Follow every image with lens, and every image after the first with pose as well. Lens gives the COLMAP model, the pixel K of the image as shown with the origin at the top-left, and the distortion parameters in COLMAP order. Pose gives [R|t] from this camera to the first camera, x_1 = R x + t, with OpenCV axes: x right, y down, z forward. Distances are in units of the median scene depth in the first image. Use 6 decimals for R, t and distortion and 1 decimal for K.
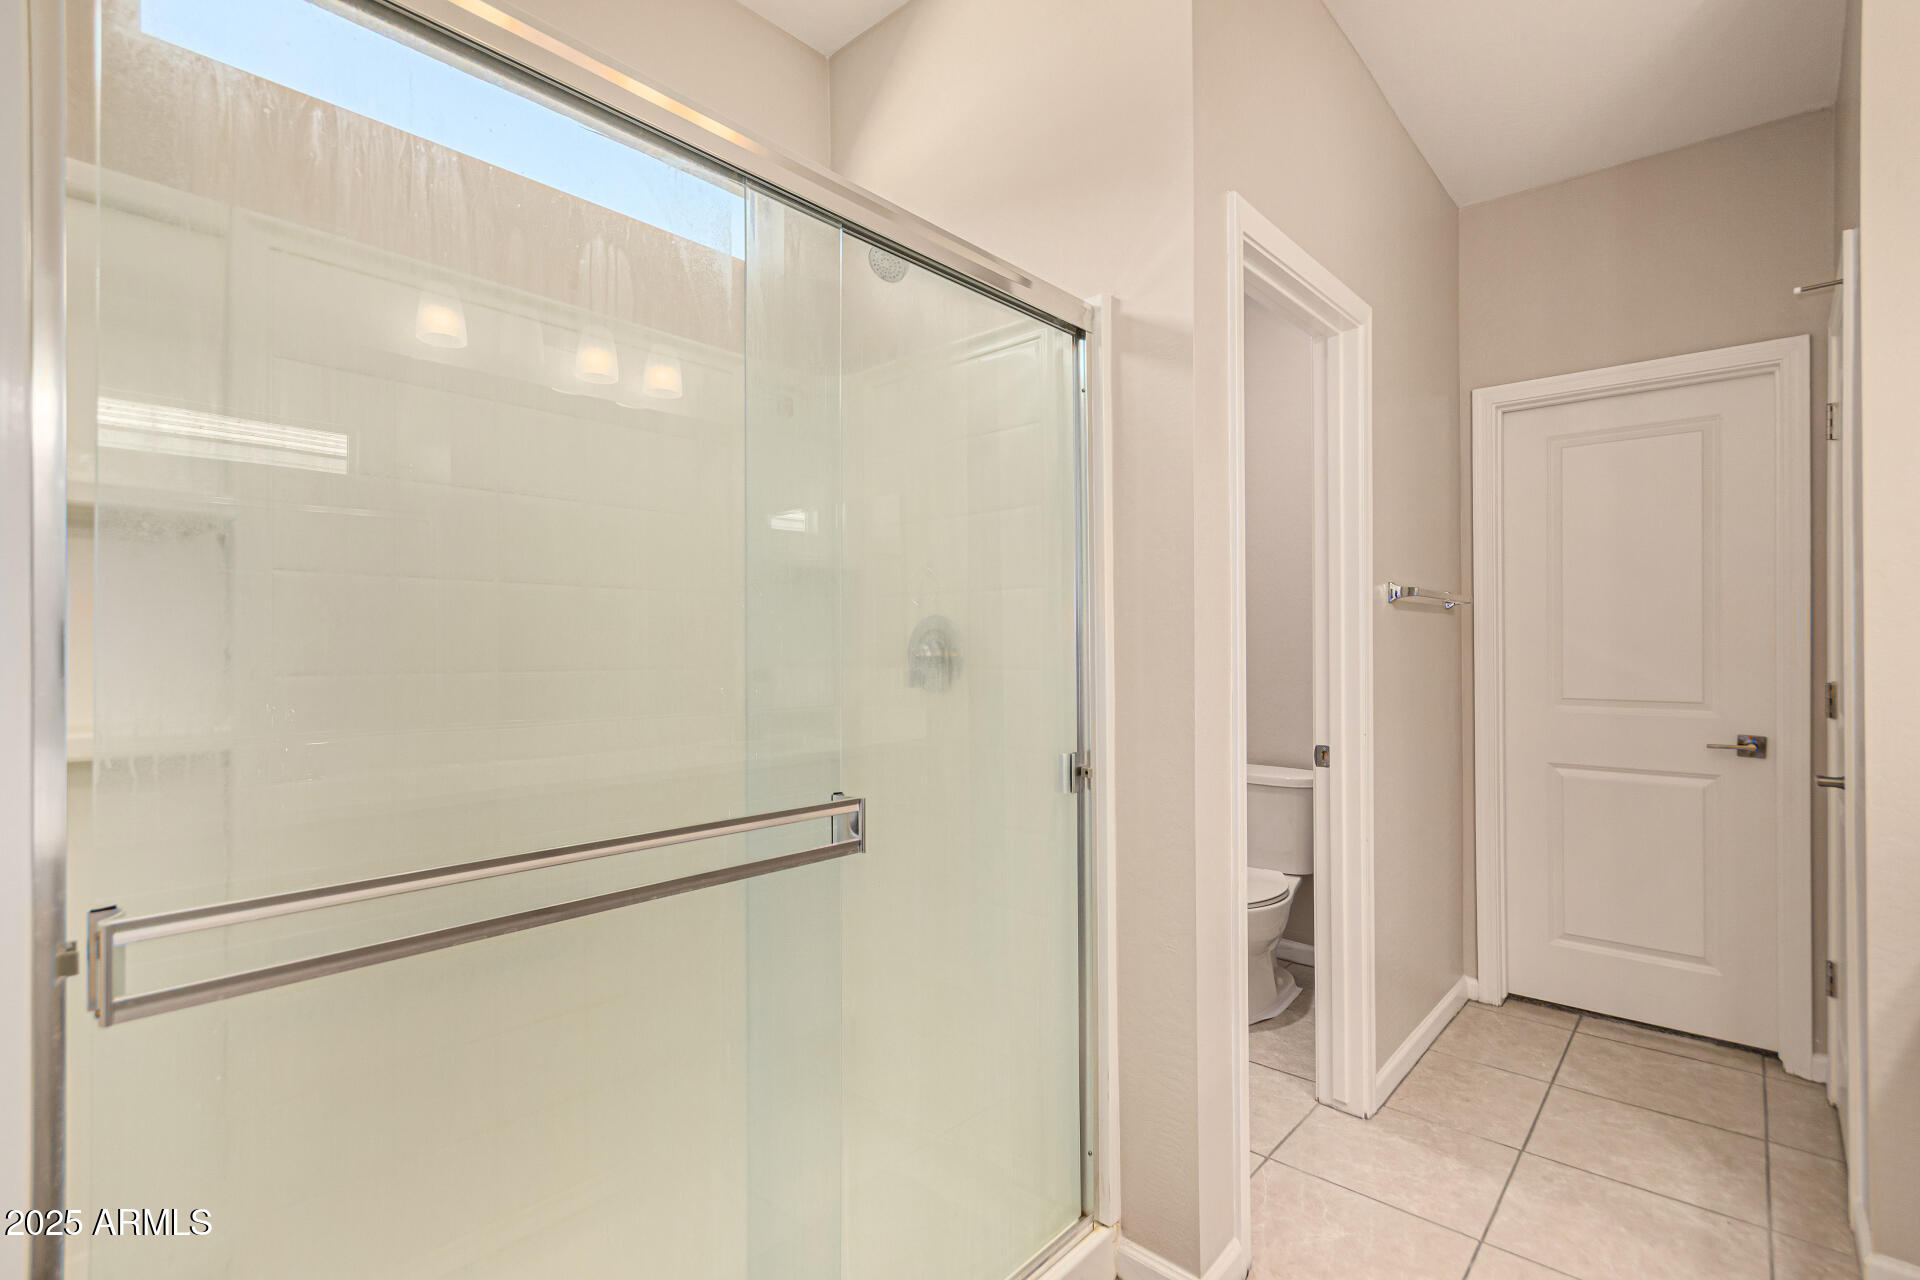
lens RADIAL K [[884.1, 0, 961.0], [0, 884.1, 646.9], [0, 0, 1]] dist [-0.002439, -0.001935]
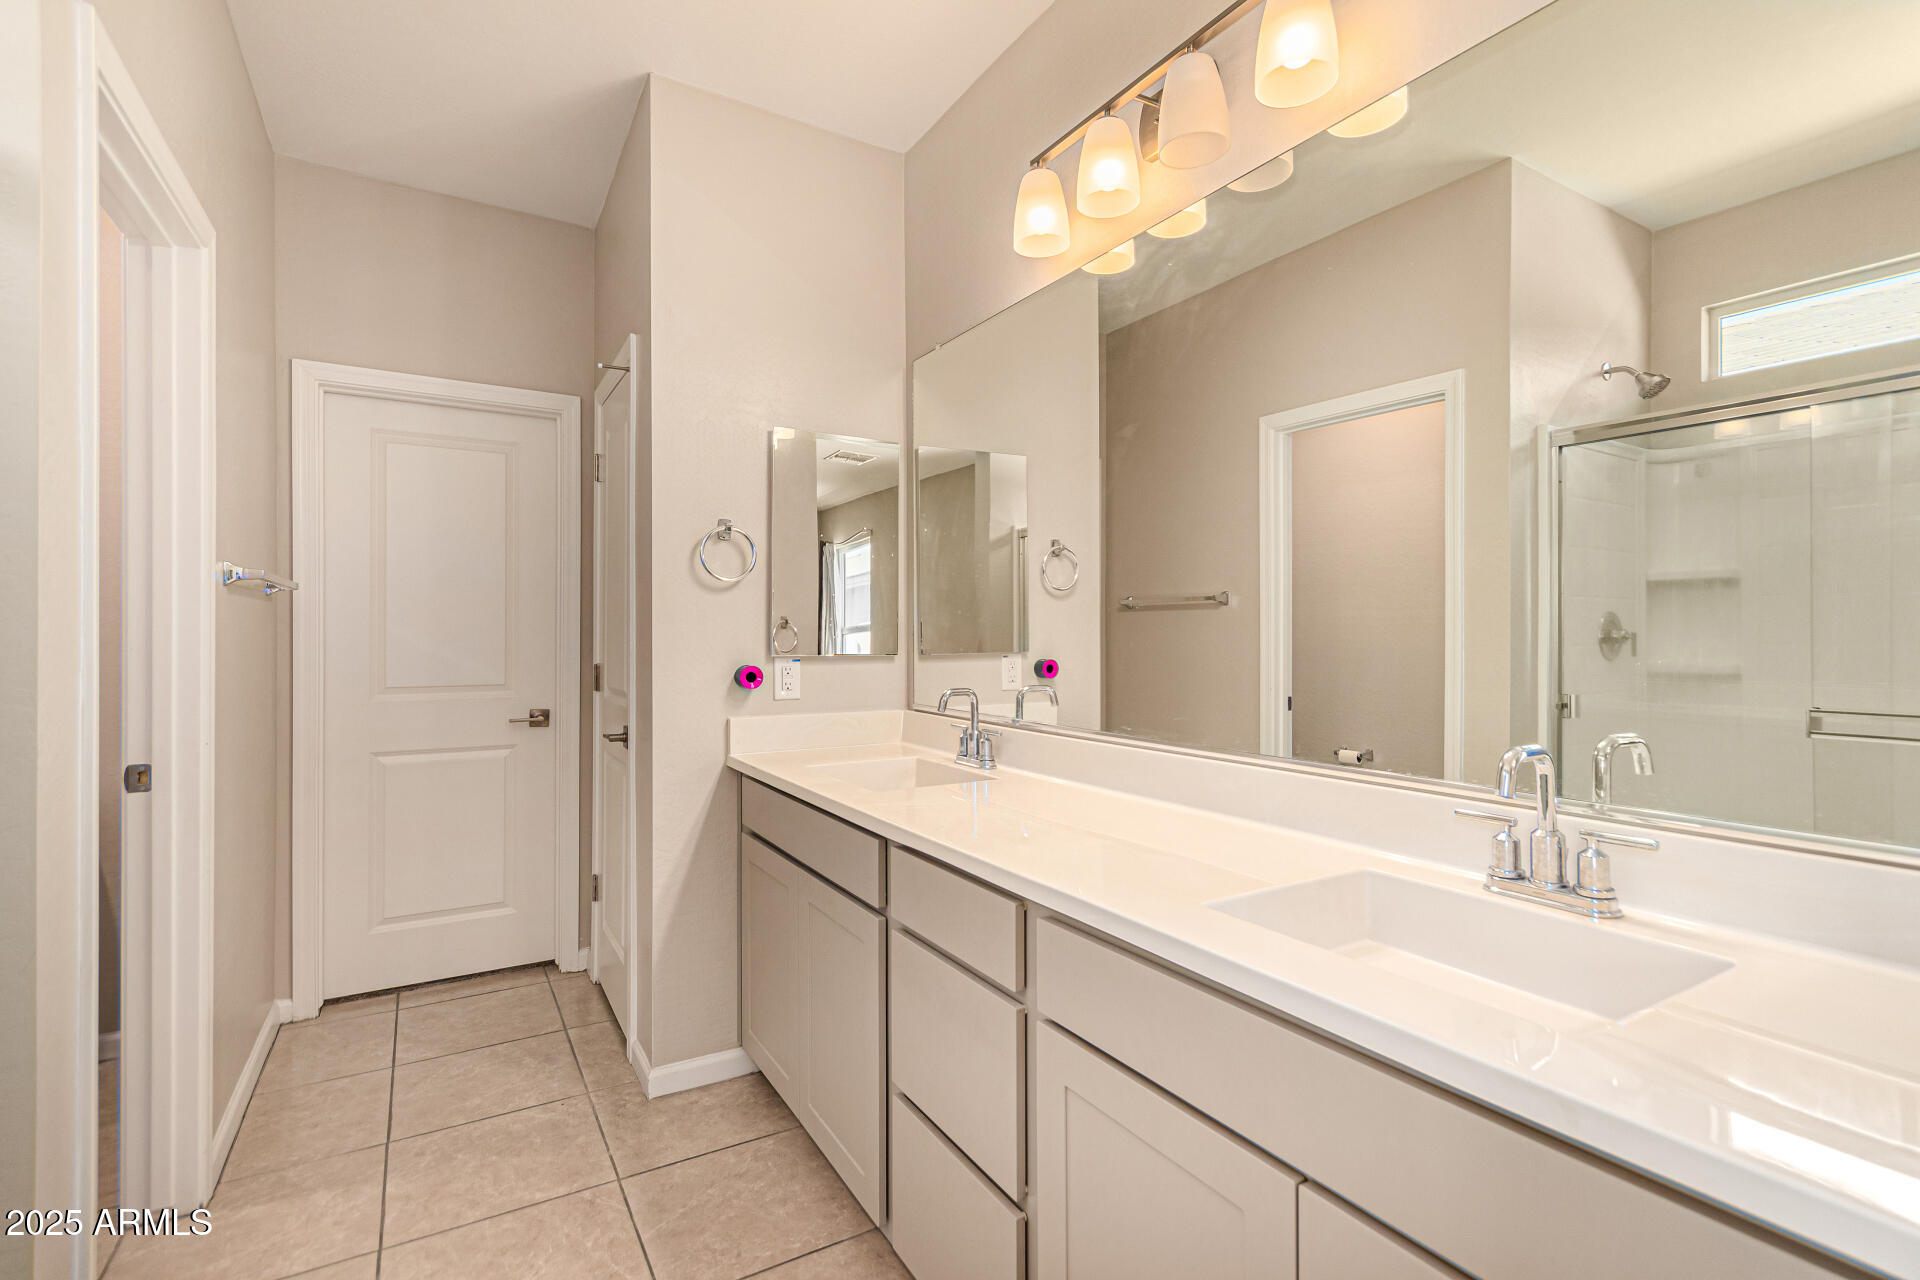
lens RADIAL K [[884.1, 0, 959.6], [0, 884.1, 630.5], [0, 0, 1]] dist [-0.002439, -0.001935]
pose [[0.291359, 0.006423, 0.956592, -0.113478], [0.000473, 0.999976, -0.006858, -0.000401], [-0.956614, 0.002451, 0.291349, 0.077272]]
